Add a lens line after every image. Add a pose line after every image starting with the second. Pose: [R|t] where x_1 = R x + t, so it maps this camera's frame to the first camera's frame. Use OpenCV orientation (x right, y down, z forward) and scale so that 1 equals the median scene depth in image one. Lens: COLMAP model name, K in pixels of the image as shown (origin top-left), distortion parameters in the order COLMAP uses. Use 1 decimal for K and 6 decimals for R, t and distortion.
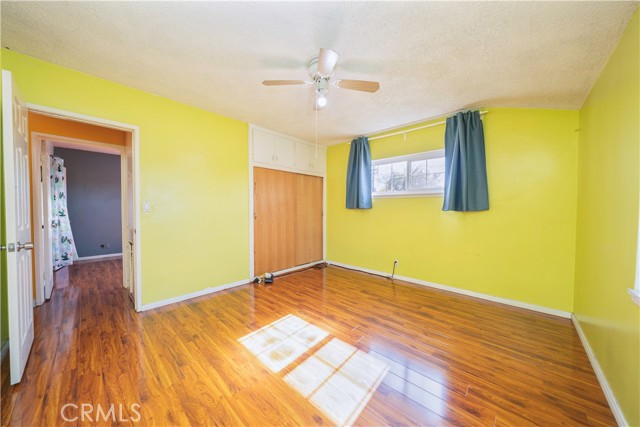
lens RADIAL K [[224.0, 0, 319.2], [0, 224.0, 208.0], [0, 0, 1]] dist [0.007948, -0.000006]
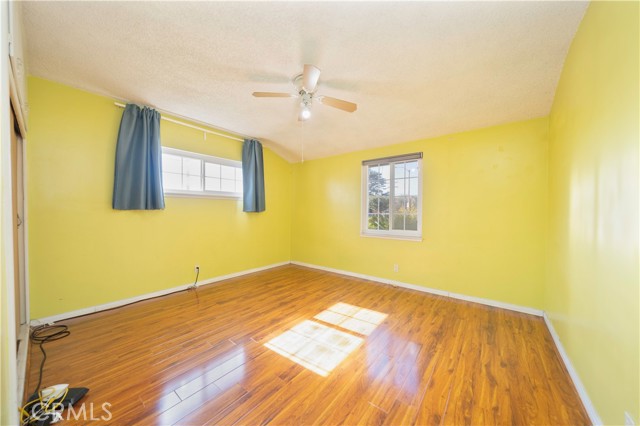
lens RADIAL K [[224.0, 0, 319.2], [0, 224.0, 207.5], [0, 0, 1]] dist [0.007948, -0.000006]
pose [[-0.090210, 0.012052, 0.995850, -0.869317], [-0.008337, 0.999883, -0.012856, 0.001656], [-0.995888, -0.009462, -0.090099, 0.823978]]
